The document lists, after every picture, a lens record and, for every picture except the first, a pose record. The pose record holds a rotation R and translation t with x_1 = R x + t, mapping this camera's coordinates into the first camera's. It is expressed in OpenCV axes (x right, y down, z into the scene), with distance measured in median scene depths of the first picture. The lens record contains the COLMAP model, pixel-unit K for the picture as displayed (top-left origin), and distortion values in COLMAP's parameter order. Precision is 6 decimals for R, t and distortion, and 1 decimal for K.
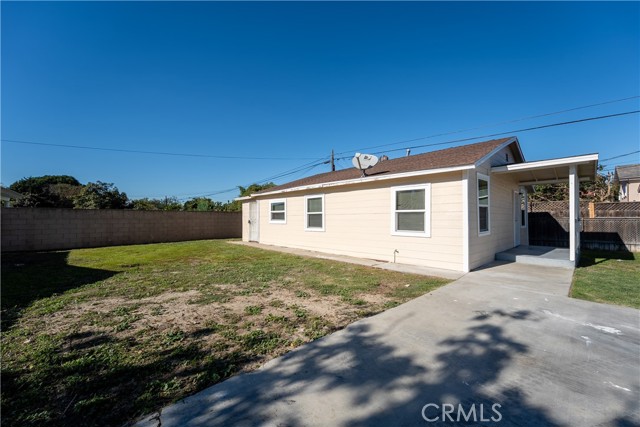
lens RADIAL K [[257.0, 0, 319.6], [0, 257.0, 216.9], [0, 0, 1]] dist [0.000807, -0.000292]
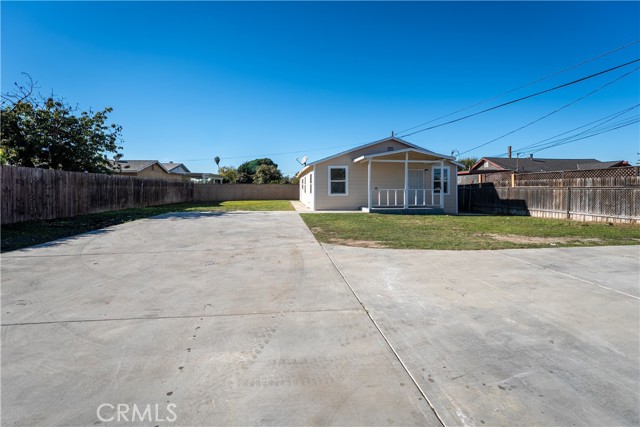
lens RADIAL K [[283.0, 0, 317.8], [0, 283.0, 198.8], [0, 0, 1]] dist [0.000103, -0.000085]
pose [[0.804808, 0.022321, -0.593116, 1.256928], [-0.000415, 0.999314, 0.037044, 0.009662], [0.593536, -0.029567, 0.804265, -0.607878]]
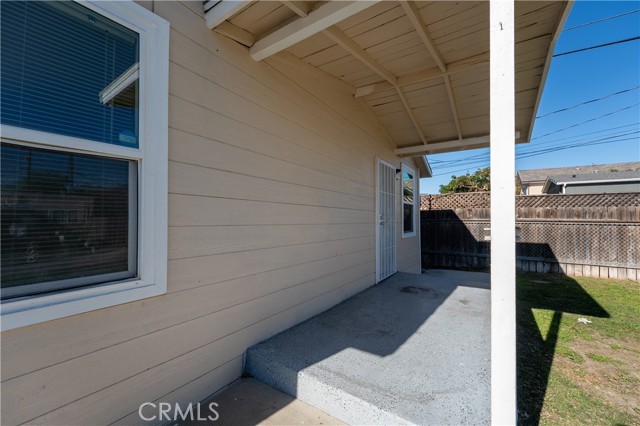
lens RADIAL K [[257.0, 0, 319.6], [0, 257.0, 216.4], [0, 0, 1]] dist [0.000807, -0.000292]
pose [[0.977888, 0.007609, 0.208991, 0.536674], [-0.006586, 0.999963, -0.005590, 0.002997], [-0.209026, 0.004090, 0.977902, 0.554853]]
